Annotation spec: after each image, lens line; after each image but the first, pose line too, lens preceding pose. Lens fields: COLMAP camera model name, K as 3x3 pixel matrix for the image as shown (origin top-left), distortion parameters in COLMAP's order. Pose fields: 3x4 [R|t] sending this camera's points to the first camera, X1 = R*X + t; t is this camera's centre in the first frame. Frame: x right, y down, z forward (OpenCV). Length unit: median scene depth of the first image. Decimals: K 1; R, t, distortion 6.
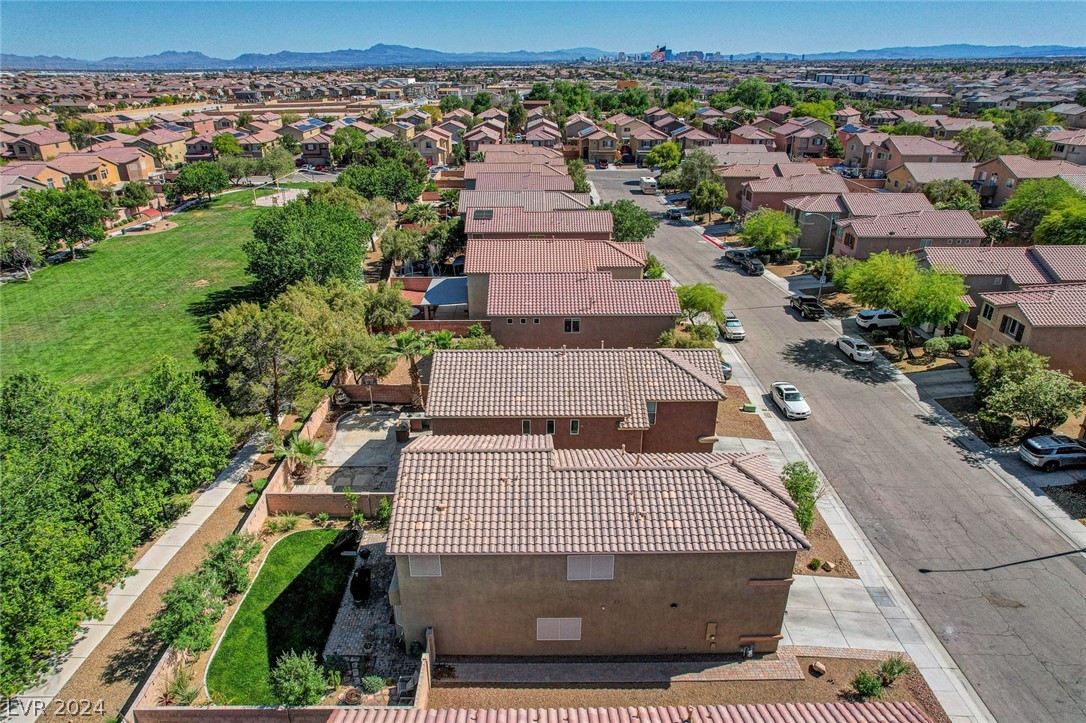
lens RADIAL K [[697.5, 0, 547.4], [0, 697.5, 366.0], [0, 0, 1]] dist [-0.081692, 0.075466]
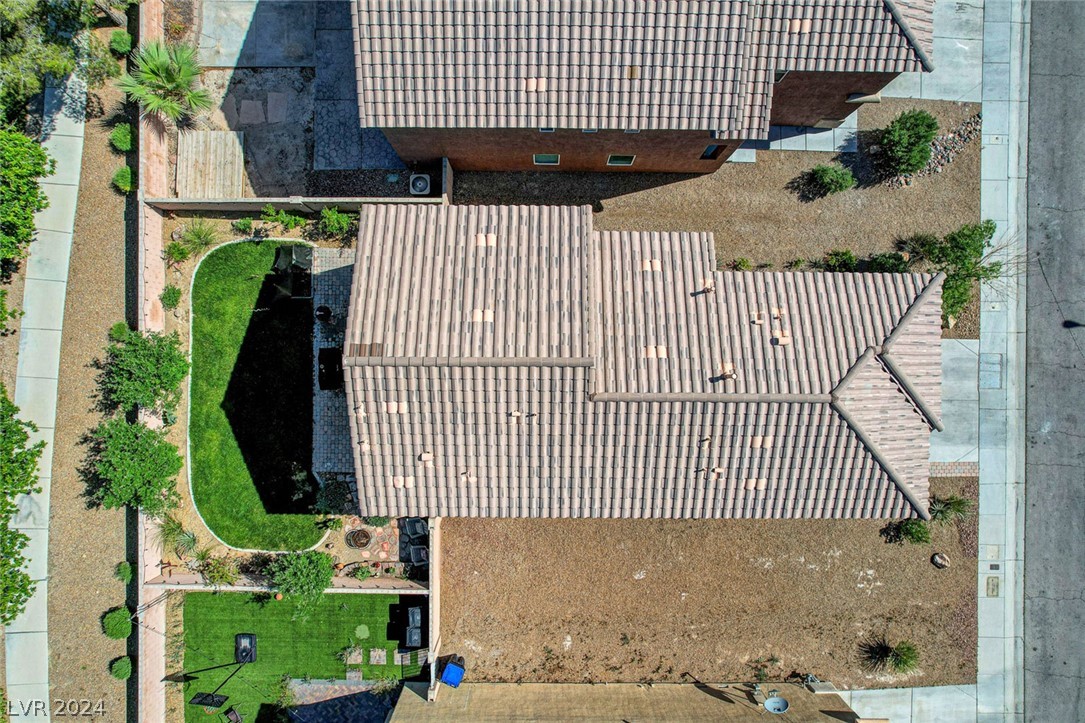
lens RADIAL K [[696.9, 0, 546.9], [0, 696.9, 366.0], [0, 0, 1]] dist [-0.081692, 0.075466]
pose [[0.999727, 0.023068, 0.003785, -0.021309], [-0.012728, 0.401360, 0.915832, -0.261642], [0.019607, -0.915630, 0.401544, 0.461099]]
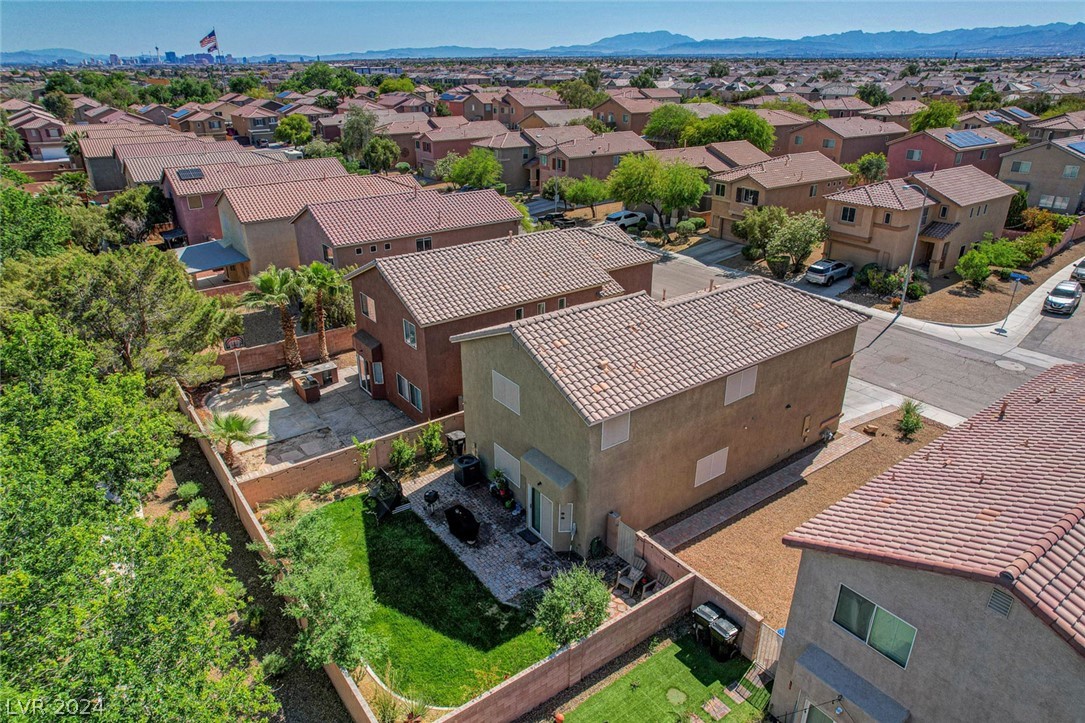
lens RADIAL K [[696.9, 0, 546.9], [0, 696.9, 366.0], [0, 0, 1]] dist [-0.081692, 0.075466]
pose [[0.808896, -0.238917, 0.537220, -0.378624], [0.240601, 0.968217, 0.068319, 0.074173], [-0.536468, 0.073993, 0.840671, 0.181424]]
